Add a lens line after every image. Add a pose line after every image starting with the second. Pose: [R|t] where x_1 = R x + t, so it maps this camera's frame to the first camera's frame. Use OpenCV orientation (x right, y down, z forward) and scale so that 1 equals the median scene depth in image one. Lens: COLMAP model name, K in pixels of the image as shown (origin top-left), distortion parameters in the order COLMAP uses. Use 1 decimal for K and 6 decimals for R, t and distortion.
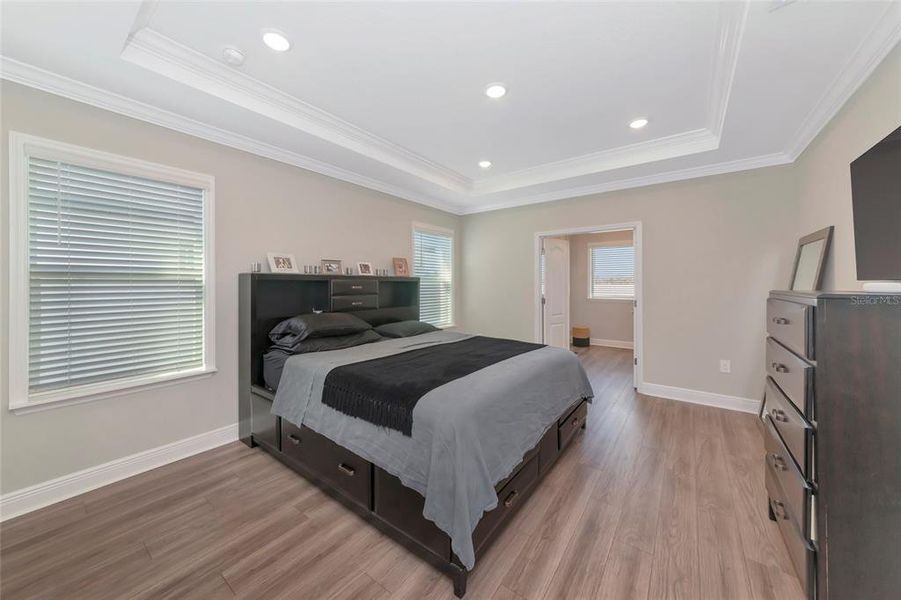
lens RADIAL K [[323.4, 0, 445.2], [0, 323.4, 295.1], [0, 0, 1]] dist [-0.006843, 0.005095]
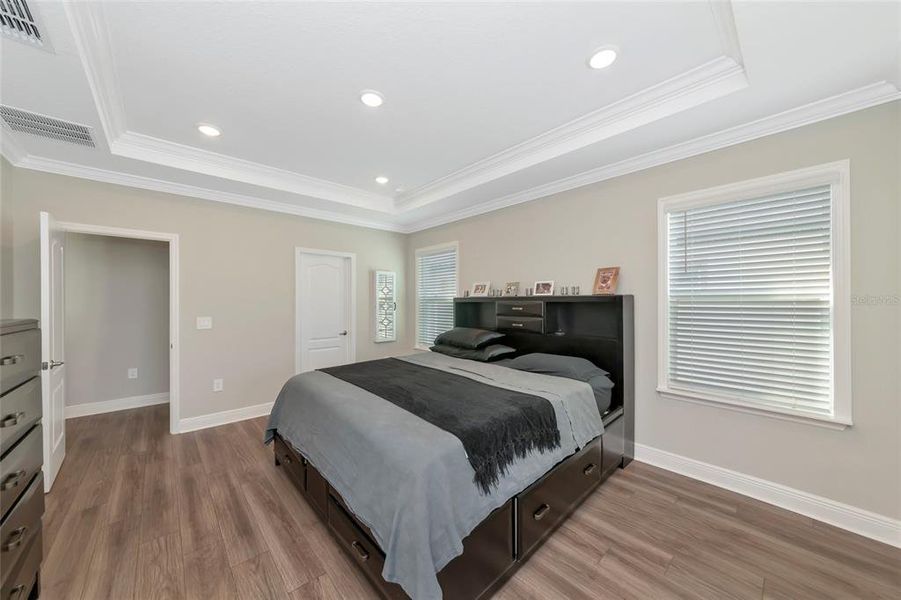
lens RADIAL K [[325.8, 0, 450.4], [0, 325.8, 313.1], [0, 0, 1]] dist [0.000534, -0.000077]
pose [[-0.190137, 0.027457, -0.981374, 0.762337], [-0.037903, 0.998658, 0.035284, -0.039005], [0.981026, 0.043906, -0.188841, 1.025745]]
